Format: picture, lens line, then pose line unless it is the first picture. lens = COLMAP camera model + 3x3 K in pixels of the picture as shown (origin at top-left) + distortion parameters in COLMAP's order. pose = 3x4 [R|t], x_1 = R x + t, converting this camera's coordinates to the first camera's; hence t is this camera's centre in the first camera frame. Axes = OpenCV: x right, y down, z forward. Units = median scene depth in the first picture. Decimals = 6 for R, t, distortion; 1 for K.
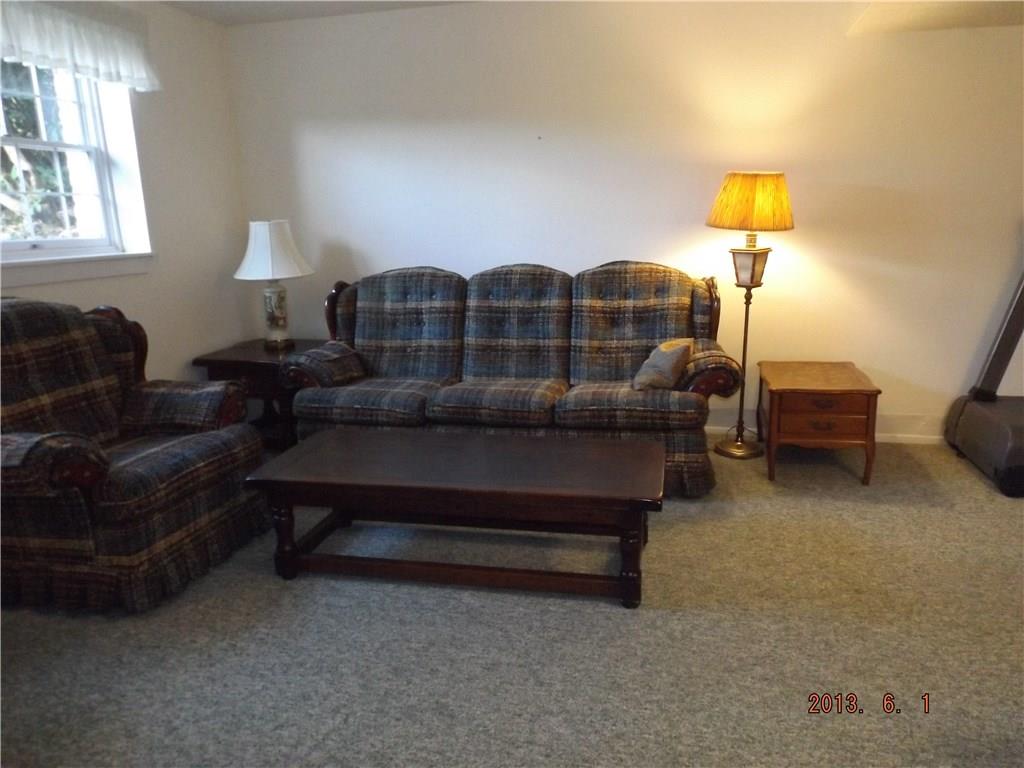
lens RADIAL K [[740.8, 0, 515.4], [0, 740.8, 384.1], [0, 0, 1]] dist [0.007629, -0.000023]
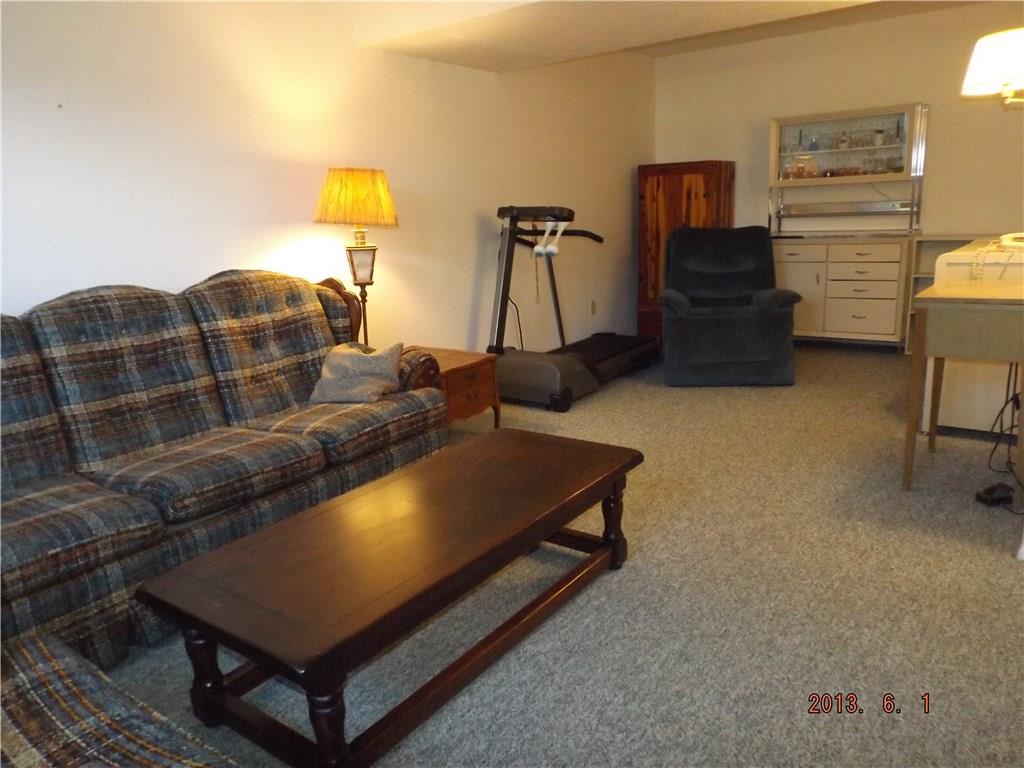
lens RADIAL K [[740.8, 0, 513.4], [0, 740.8, 385.8], [0, 0, 1]] dist [0.007629, -0.000023]
pose [[0.405331, -0.206404, 0.890564, -0.493131], [0.238954, 0.964231, 0.114720, -0.063954], [-0.882388, 0.166304, 0.440153, 0.394507]]
